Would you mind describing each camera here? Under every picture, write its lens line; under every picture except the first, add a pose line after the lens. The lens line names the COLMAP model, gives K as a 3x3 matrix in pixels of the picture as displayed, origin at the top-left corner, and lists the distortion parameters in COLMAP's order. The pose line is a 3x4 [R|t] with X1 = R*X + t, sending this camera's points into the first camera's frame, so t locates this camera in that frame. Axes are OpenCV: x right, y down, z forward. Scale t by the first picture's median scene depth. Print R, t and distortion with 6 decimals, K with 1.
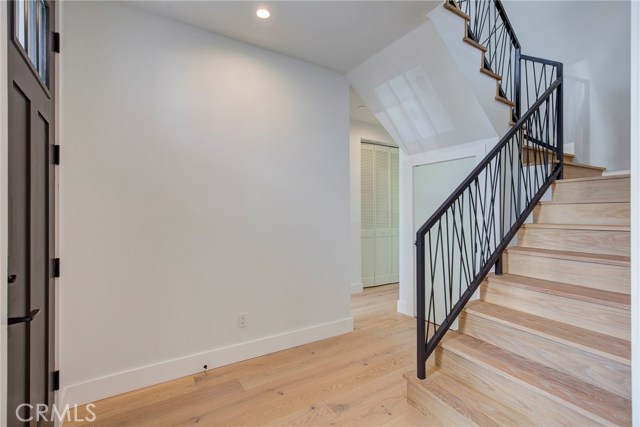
lens RADIAL K [[296.1, 0, 318.2], [0, 296.1, 210.8], [0, 0, 1]] dist [-0.002184, 0.001563]
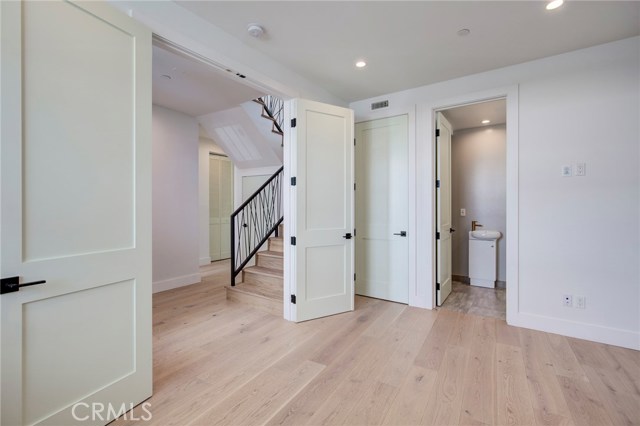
lens RADIAL K [[296.1, 0, 317.0], [0, 296.1, 207.2], [0, 0, 1]] dist [-0.002184, 0.001563]
pose [[0.894435, 0.002265, 0.447193, -0.045428], [-0.006718, 0.999942, 0.008373, -0.002785], [-0.447148, -0.010494, 0.894398, -0.959823]]
